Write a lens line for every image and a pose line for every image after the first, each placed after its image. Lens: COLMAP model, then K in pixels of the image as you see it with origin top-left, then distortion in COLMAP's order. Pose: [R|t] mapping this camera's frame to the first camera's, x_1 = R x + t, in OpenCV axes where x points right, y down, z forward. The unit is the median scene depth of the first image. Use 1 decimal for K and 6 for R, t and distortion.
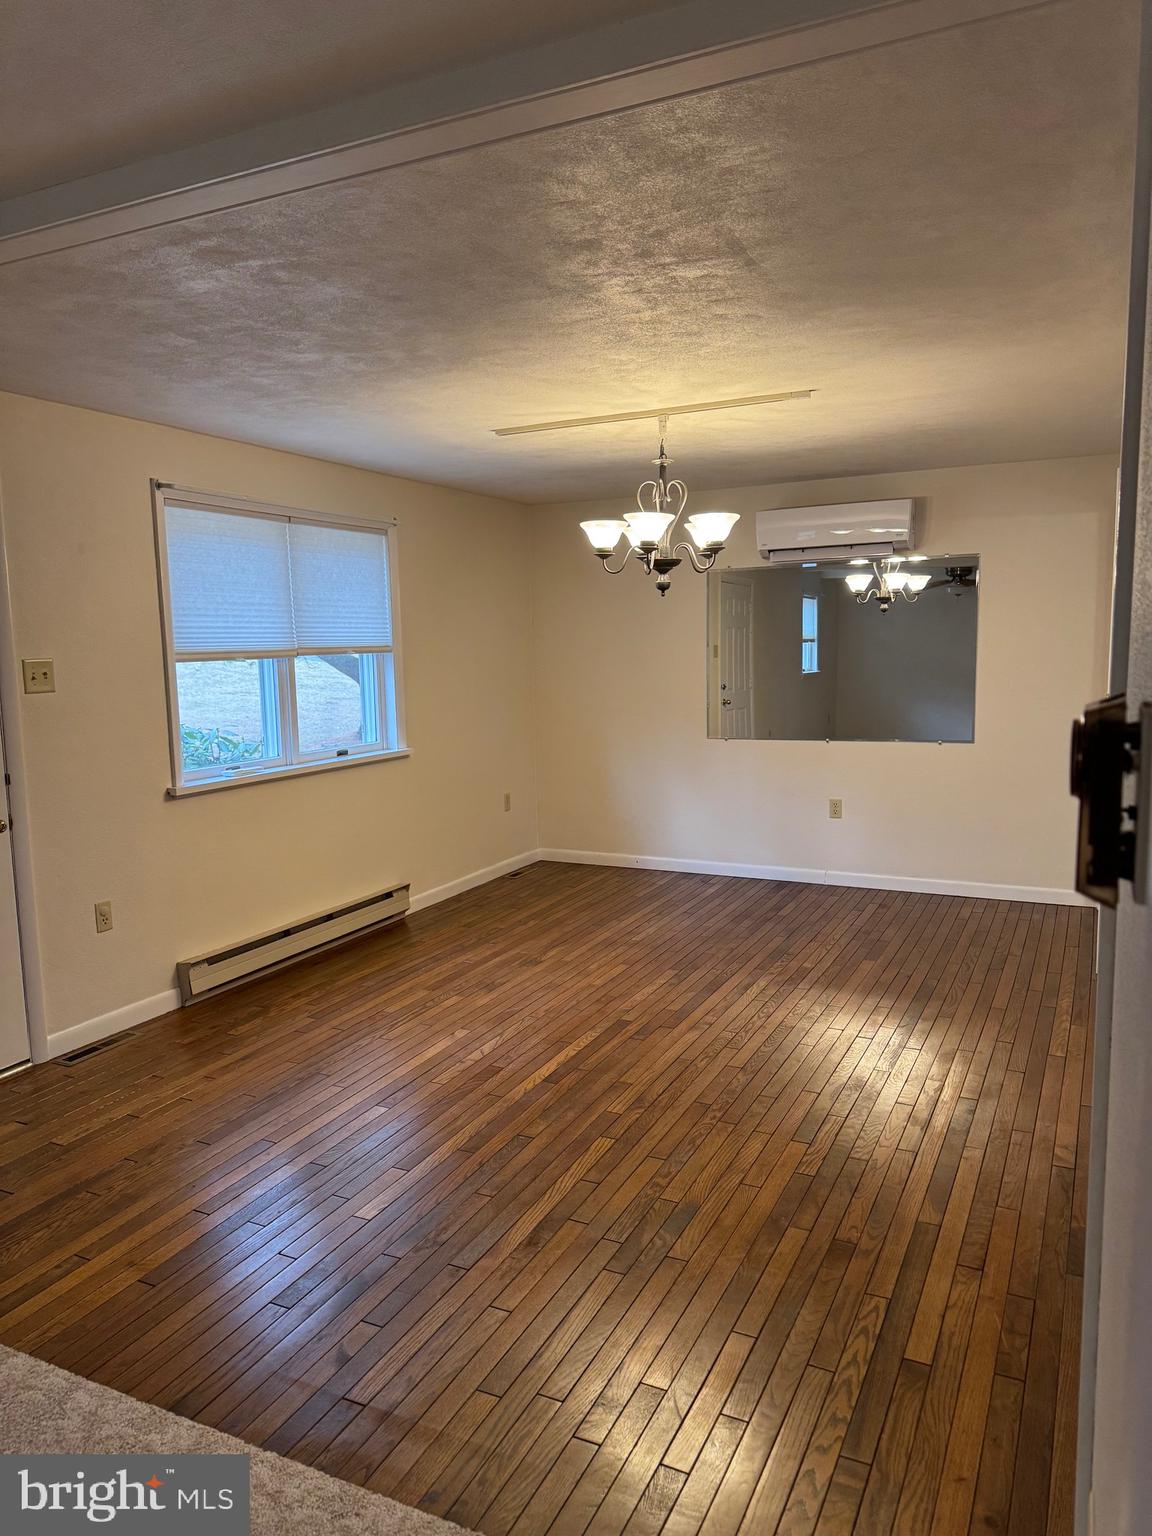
lens RADIAL K [[1086.5, 0, 576.0], [0, 1086.5, 768.0], [0, 0, 1]] dist [0.183364, -0.237924]
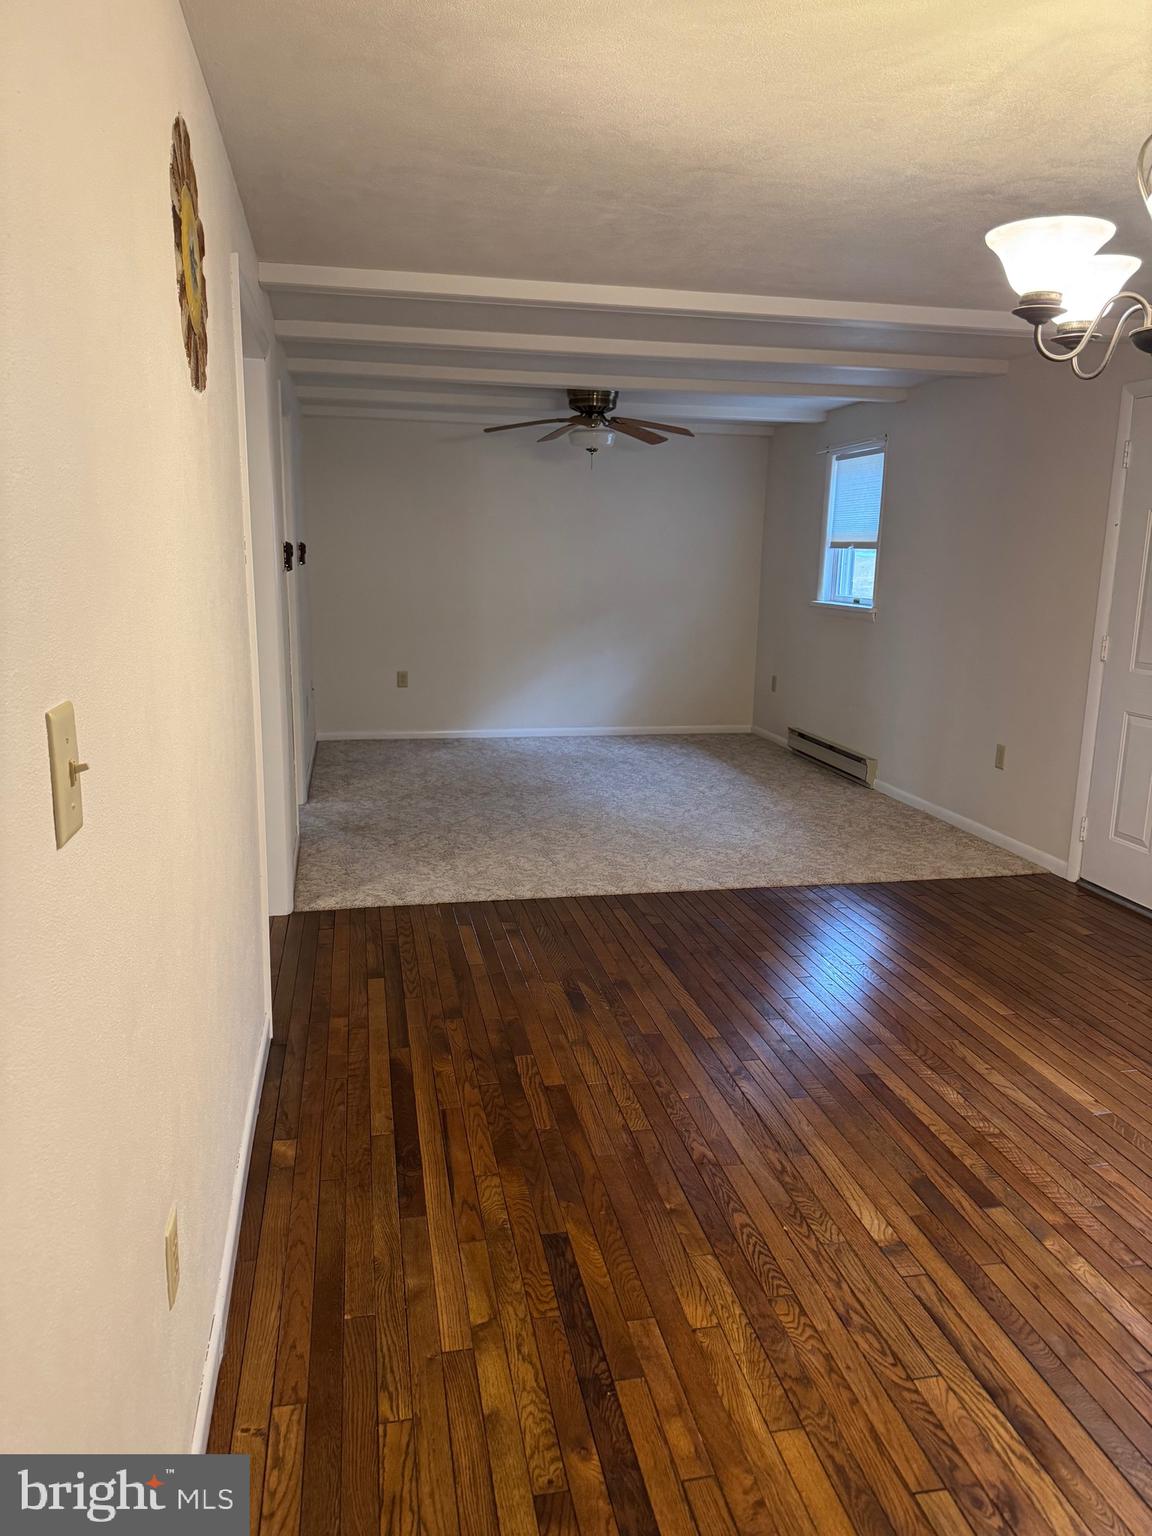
lens RADIAL K [[1086.5, 0, 576.0], [0, 1086.5, 768.0], [0, 0, 1]] dist [0.183364, -0.237924]
pose [[-0.789251, 0.131700, -0.599781, 0.571537], [-0.074773, 0.948851, 0.306744, -0.161124], [0.609501, 0.286945, -0.739034, 1.307240]]
